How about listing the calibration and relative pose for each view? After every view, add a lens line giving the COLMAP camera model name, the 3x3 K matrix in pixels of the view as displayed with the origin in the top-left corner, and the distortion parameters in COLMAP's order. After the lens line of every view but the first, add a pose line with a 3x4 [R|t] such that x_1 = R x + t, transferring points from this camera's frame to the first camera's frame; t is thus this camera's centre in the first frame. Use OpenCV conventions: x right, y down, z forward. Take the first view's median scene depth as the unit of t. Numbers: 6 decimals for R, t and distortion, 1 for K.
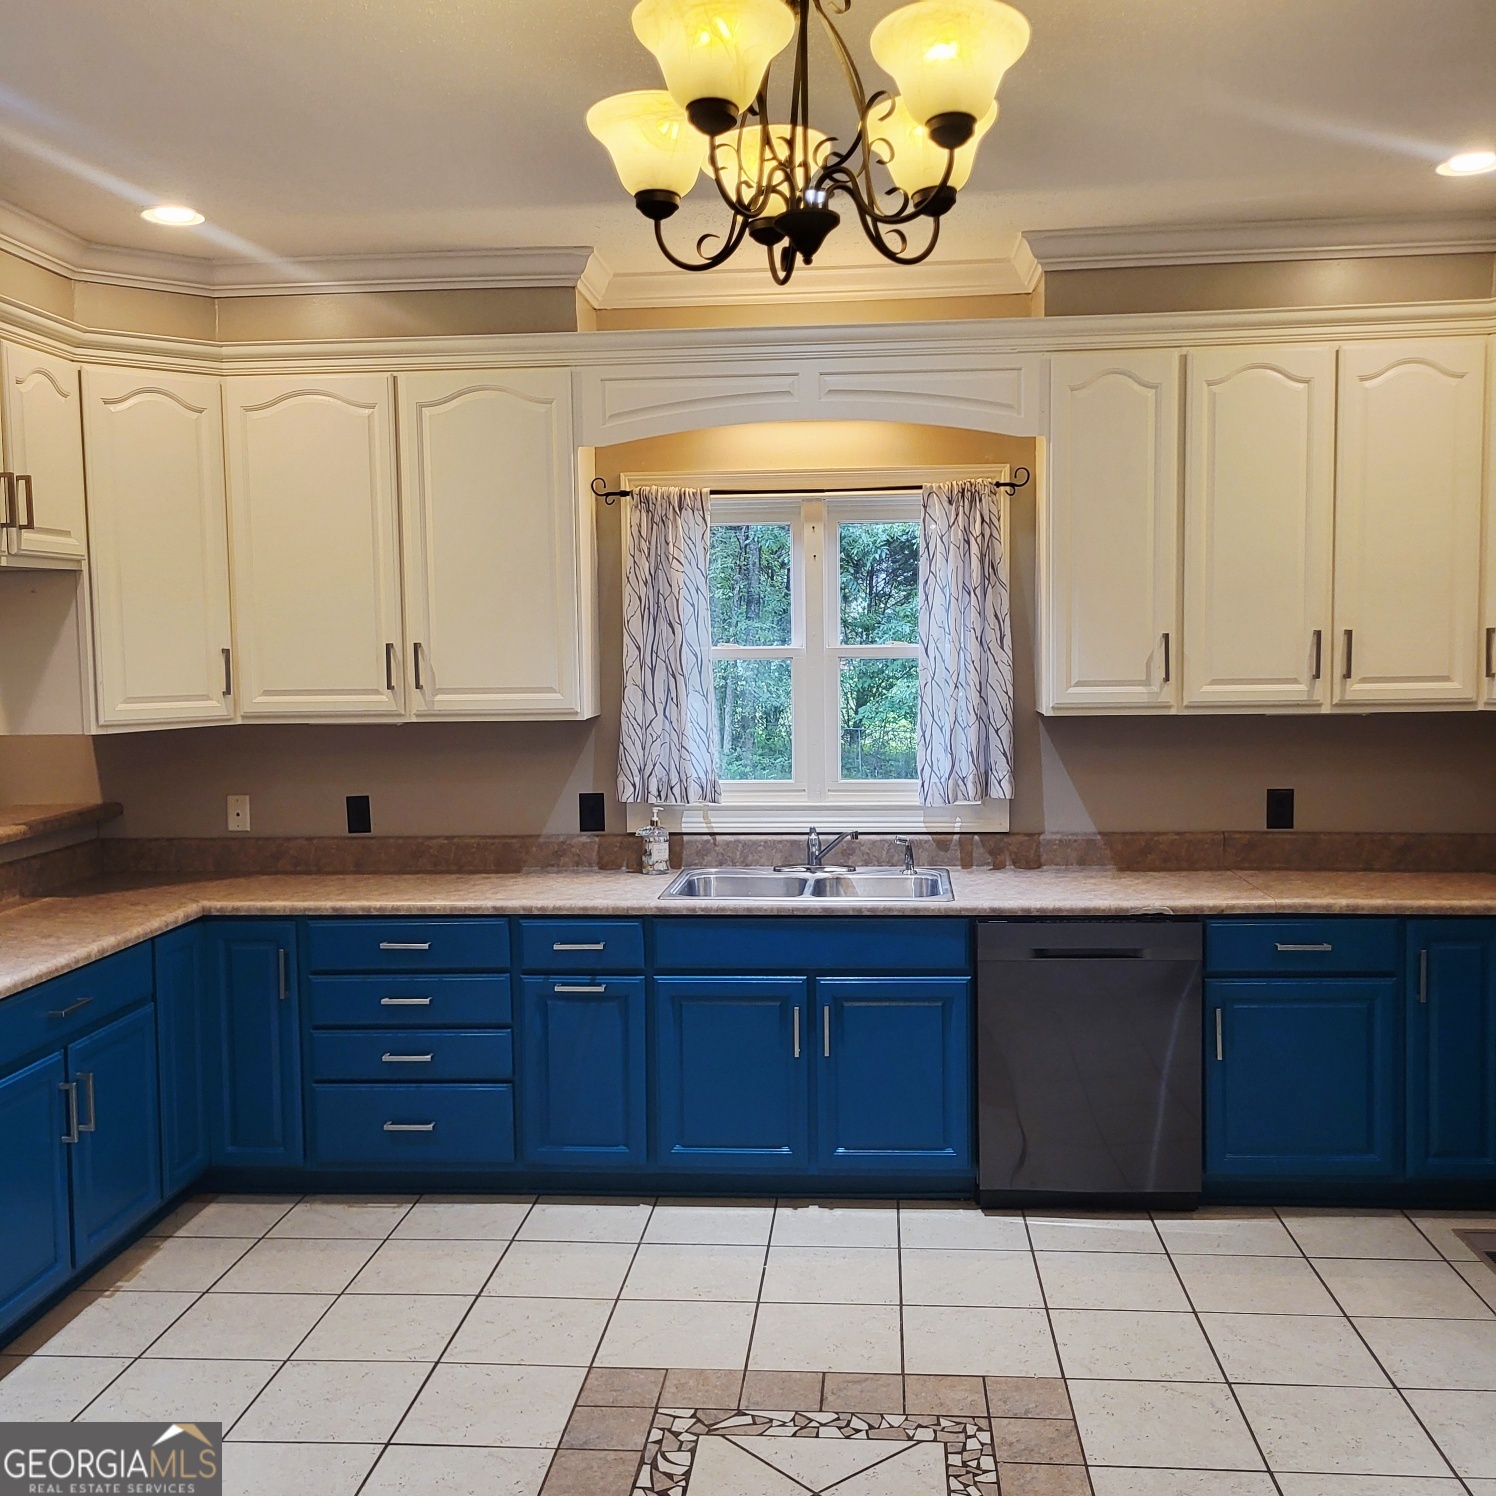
lens RADIAL K [[1518.2, 0, 760.1], [0, 1518.2, 753.3], [0, 0, 1]] dist [0.029928, 0.000000]
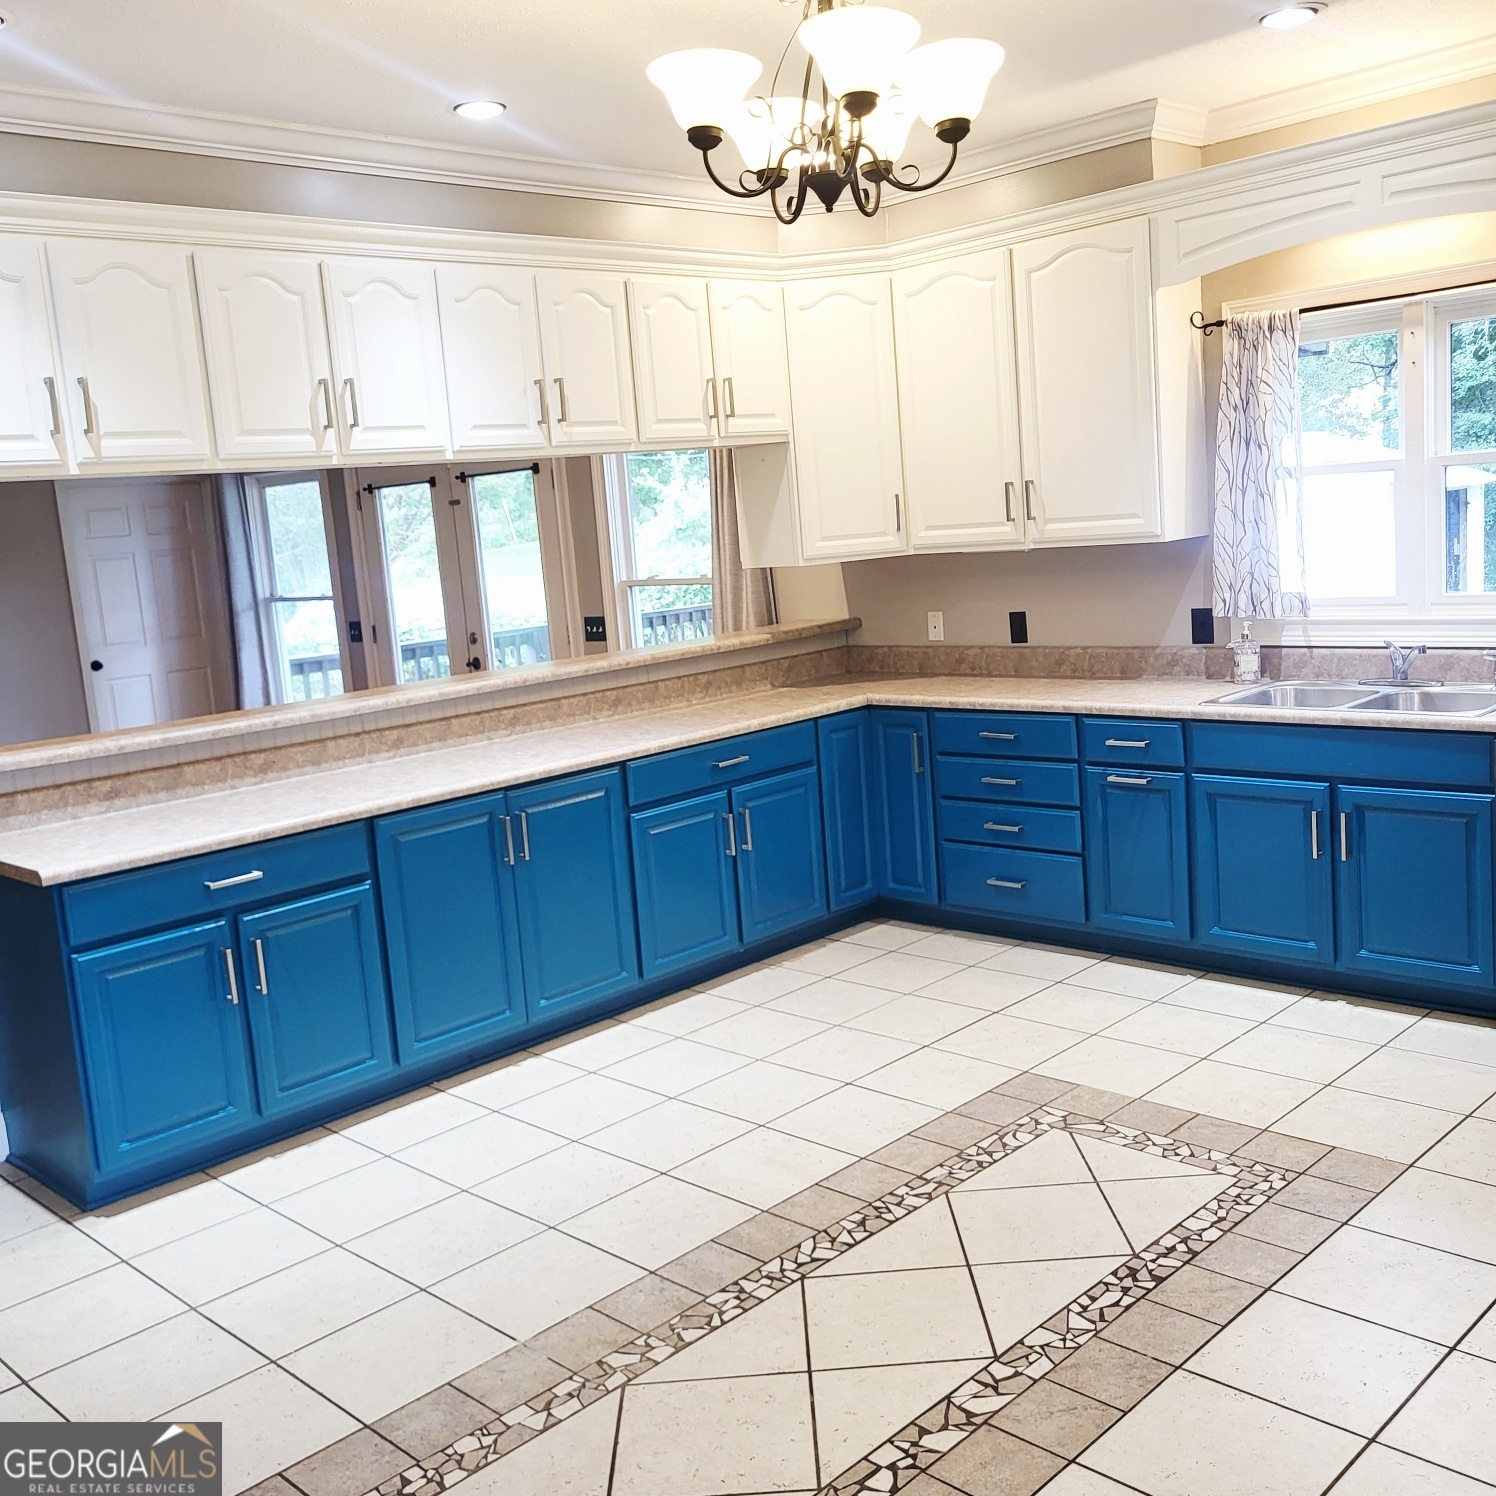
lens RADIAL K [[1518.2, 0, 744.3], [0, 1518.2, 741.5], [0, 0, 1]] dist [0.029928, 0.000000]
pose [[0.763264, 0.051645, -0.644019, 0.382478], [0.020578, 0.994351, 0.104127, 0.000839], [0.645758, -0.092728, 0.757890, -0.047770]]
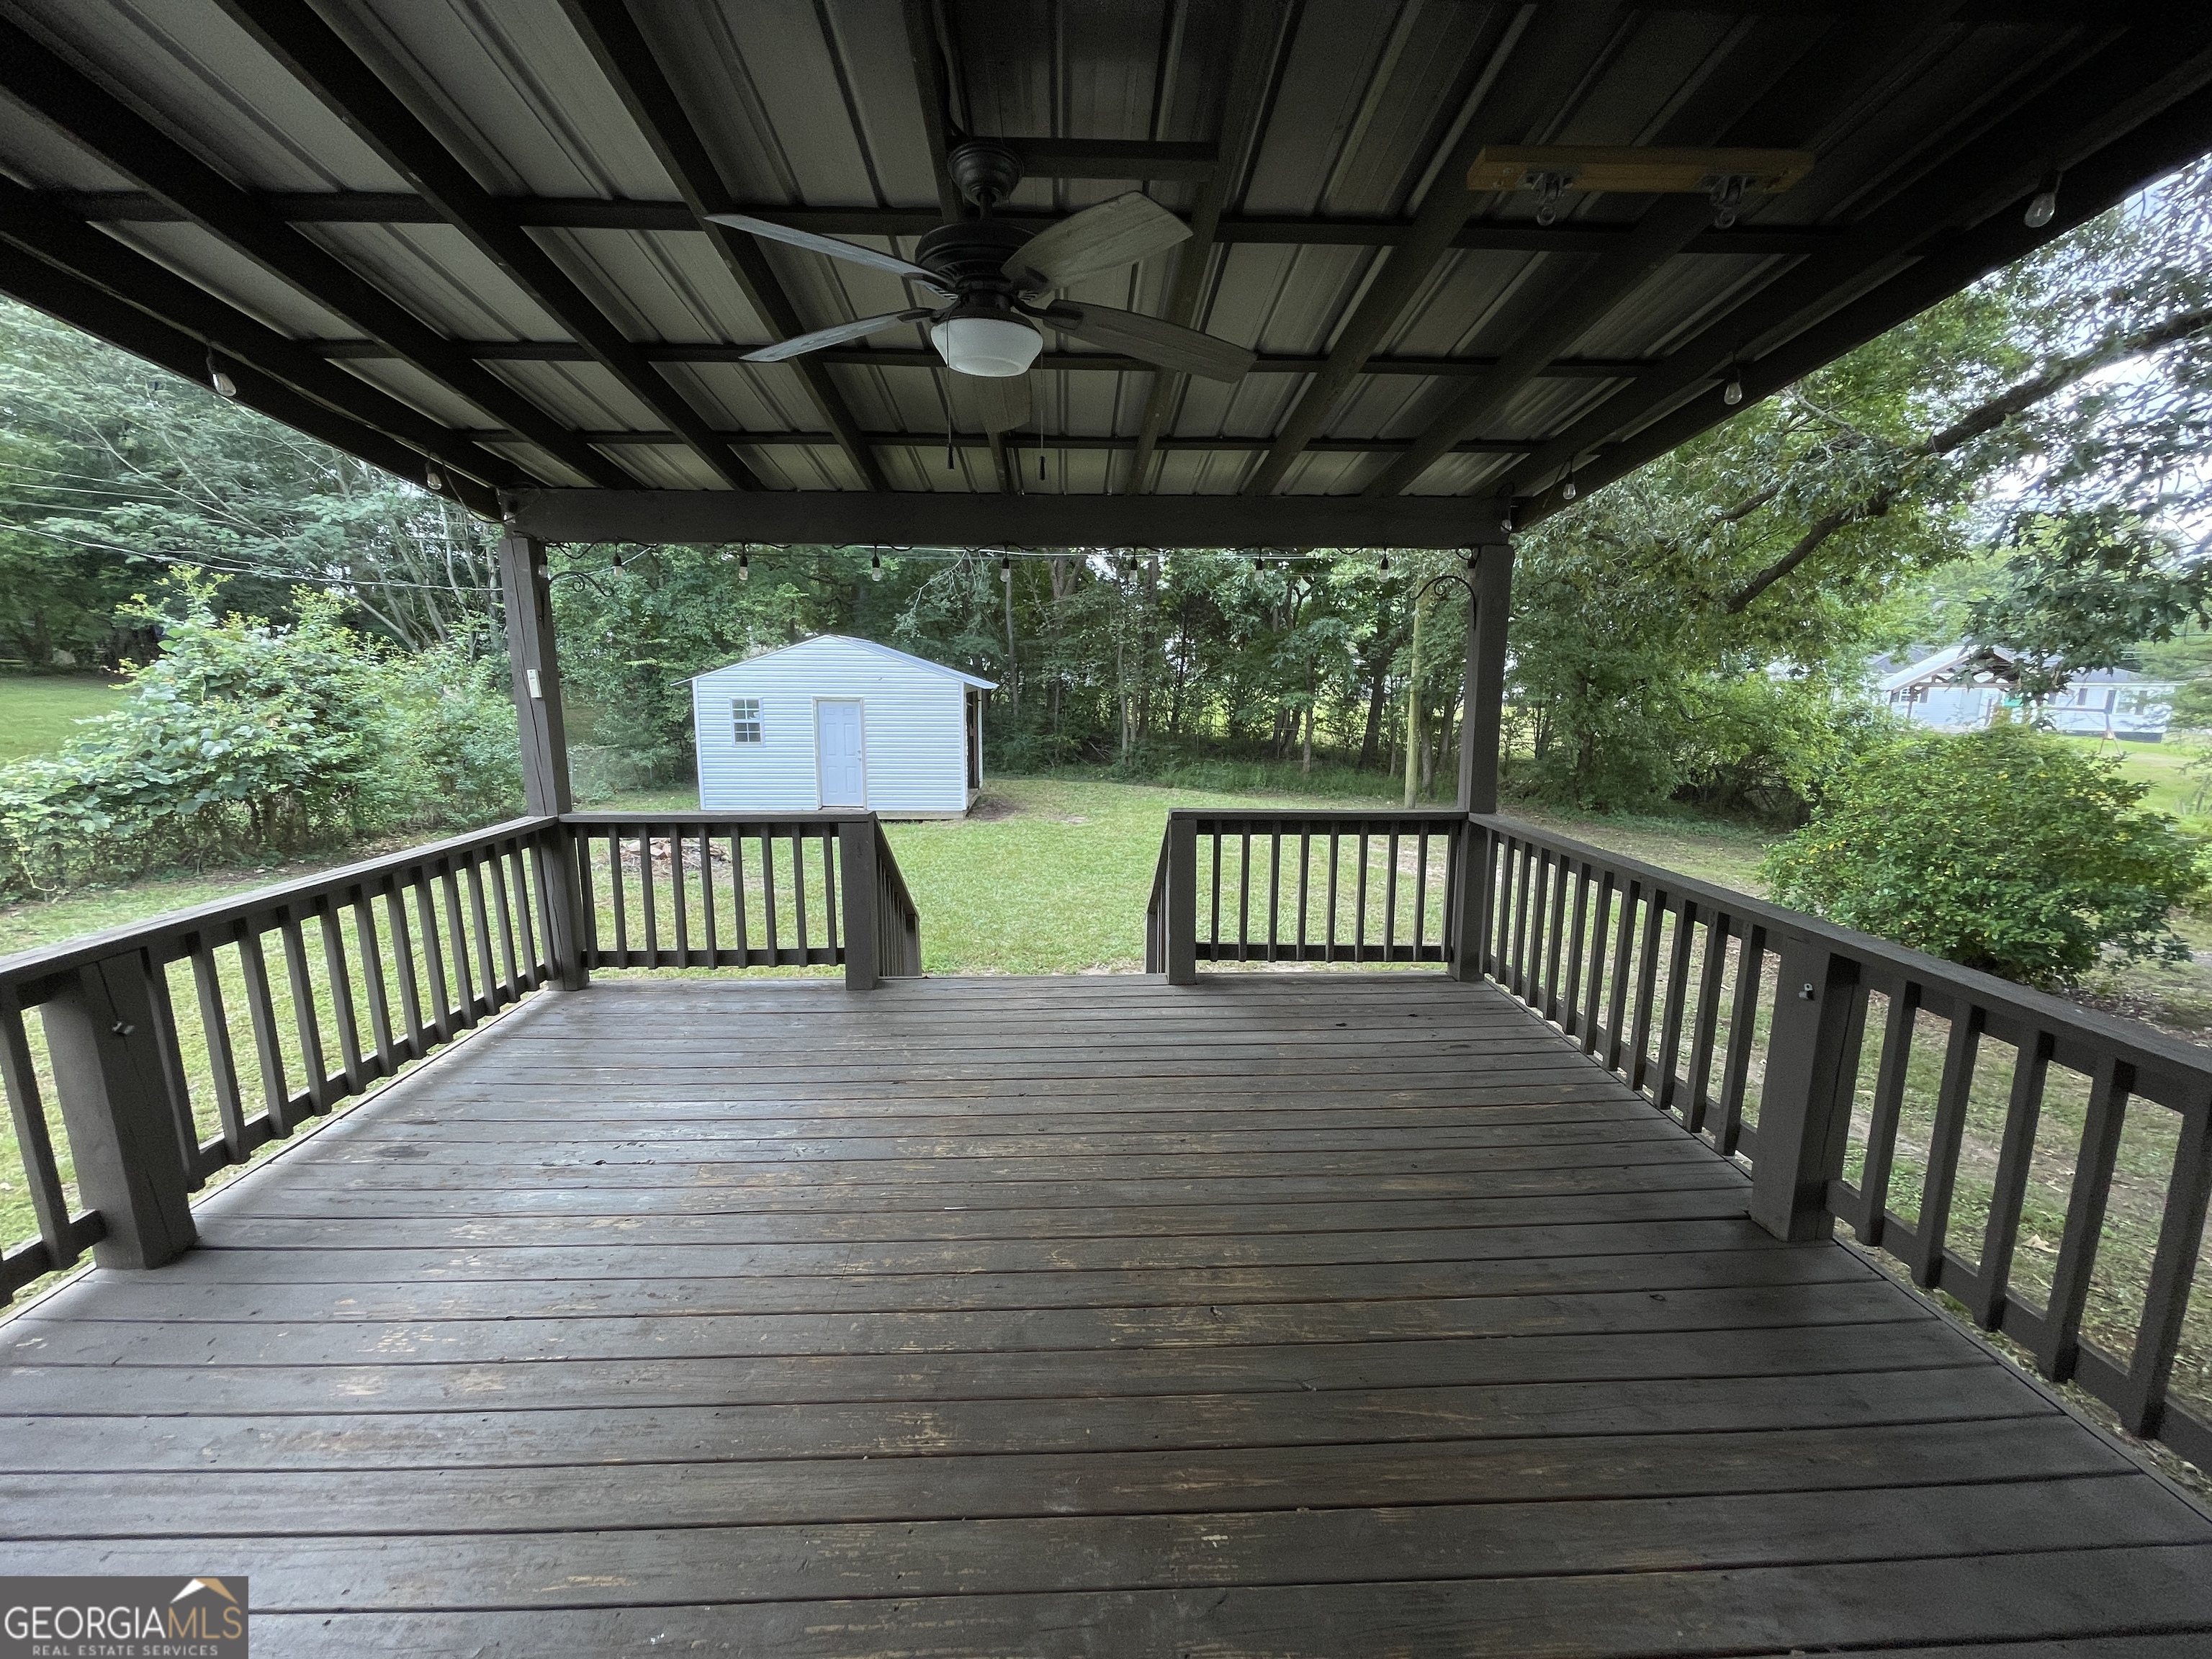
lens RADIAL K [[895.8, 0, 1097.9], [0, 895.8, 818.1], [0, 0, 1]] dist [-0.003750, -0.000107]
pose [[0.994169, -0.001546, 0.107822, -1.073699], [-0.008676, 0.995508, 0.094275, -0.056040], [-0.107483, -0.094661, 0.989690, 1.169460]]
